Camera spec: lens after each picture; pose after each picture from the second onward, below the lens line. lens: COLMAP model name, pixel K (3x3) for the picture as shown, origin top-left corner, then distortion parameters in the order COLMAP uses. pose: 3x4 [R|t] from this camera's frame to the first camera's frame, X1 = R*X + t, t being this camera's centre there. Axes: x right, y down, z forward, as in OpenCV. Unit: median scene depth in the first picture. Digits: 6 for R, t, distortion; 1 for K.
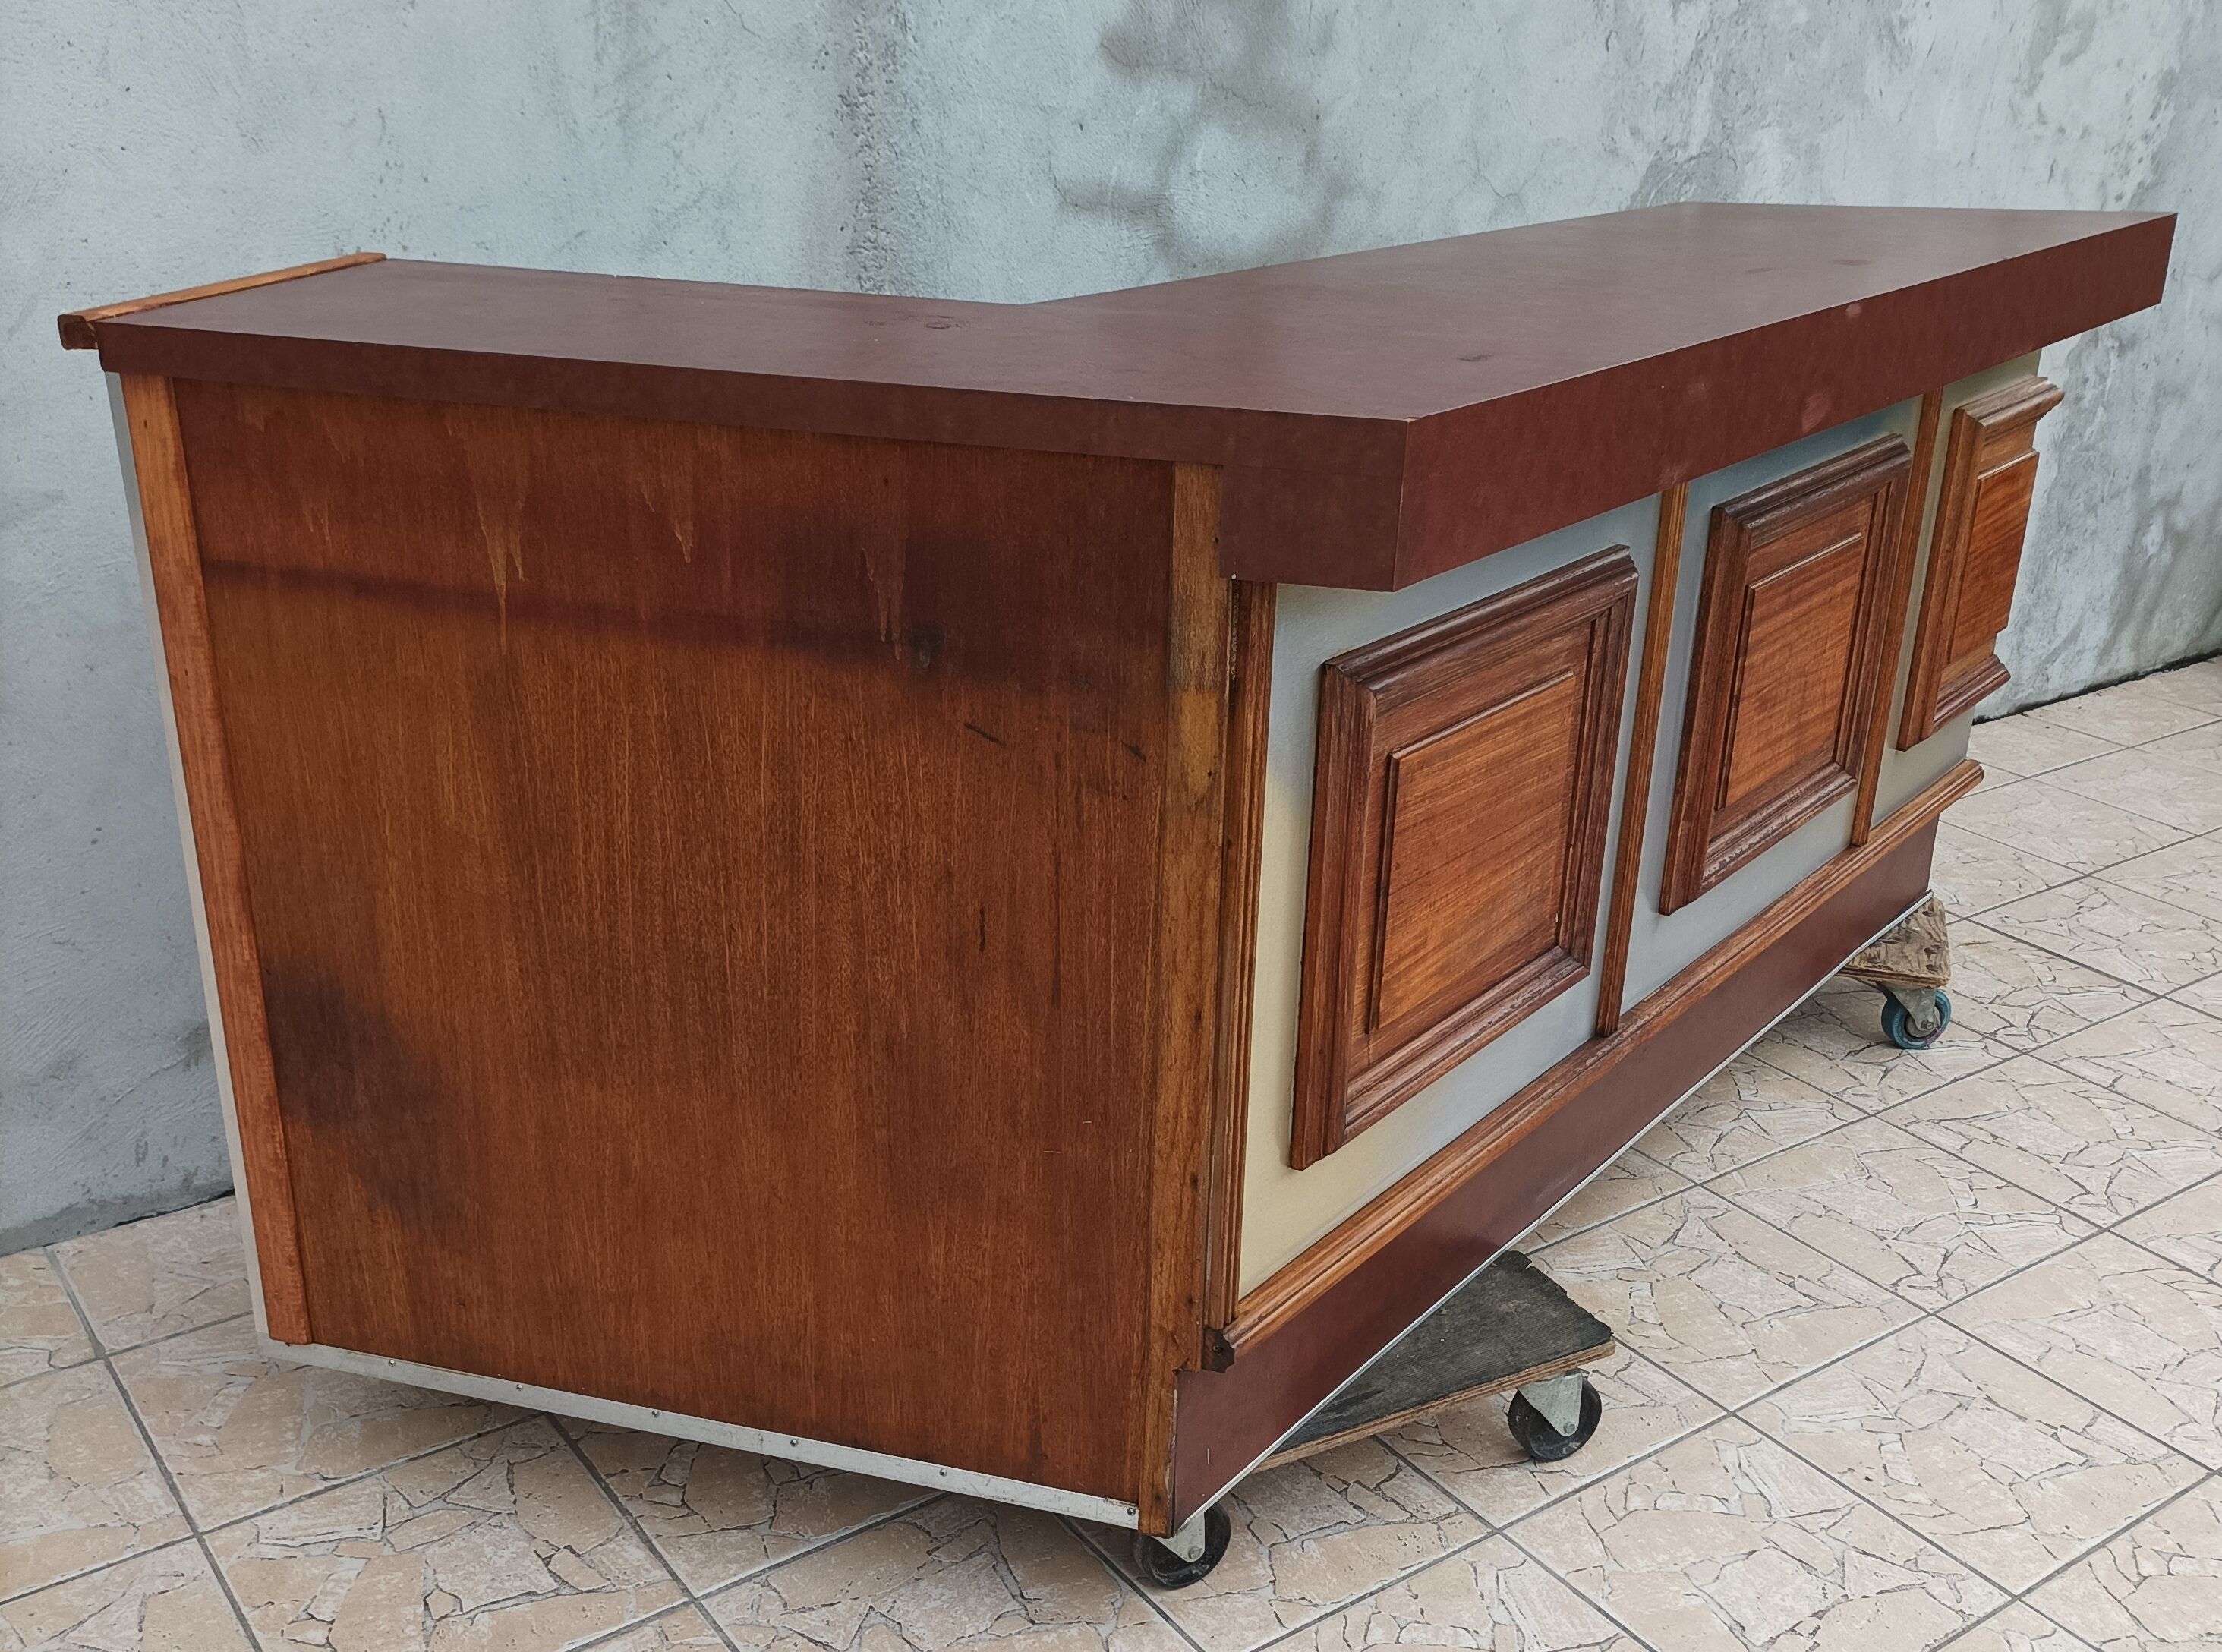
lens RADIAL K [[2226.2, 0, 1122.4], [0, 2226.2, 920.2], [0, 0, 1]] dist [0.123166, -0.289568]
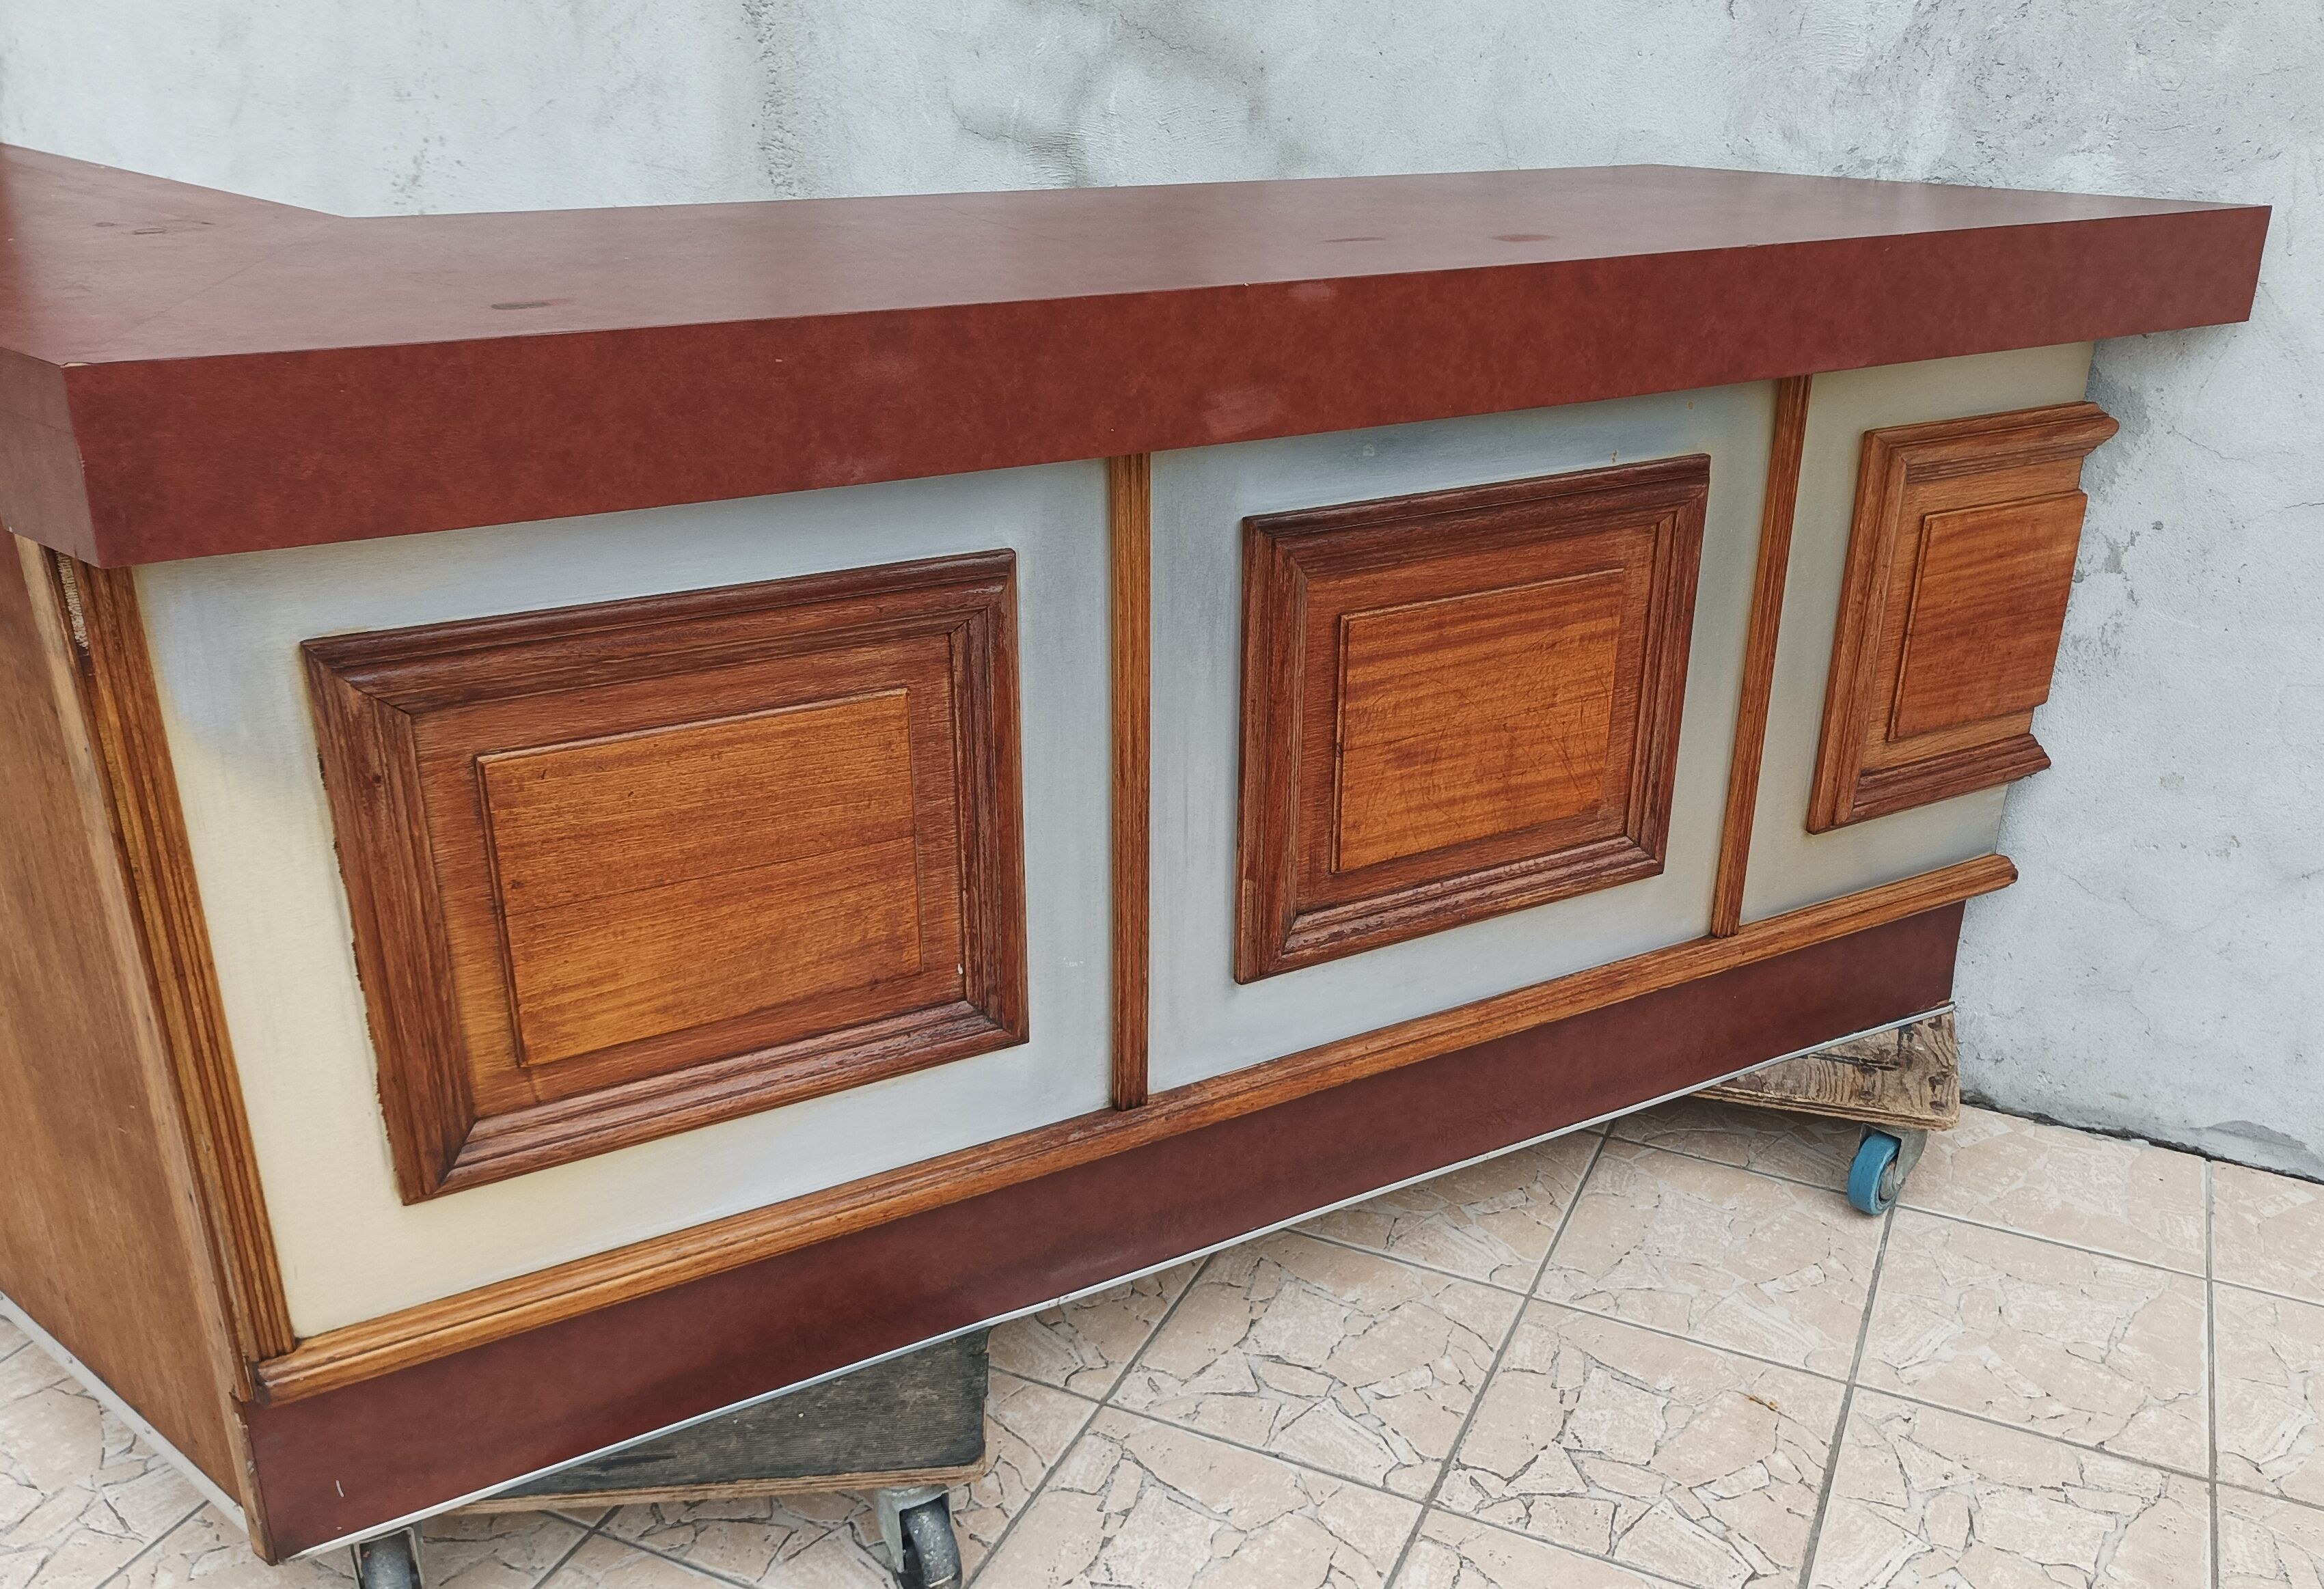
lens RADIAL K [[2014.3, 0, 1280.8], [0, 2014.3, 822.2], [0, 0, 1]] dist [0.052062, -0.069289]
pose [[0.928297, 0.155255, -0.337878, 0.662947], [-0.151883, 0.987722, 0.036571, -0.122540], [0.339407, 0.017369, 0.940479, 0.363241]]
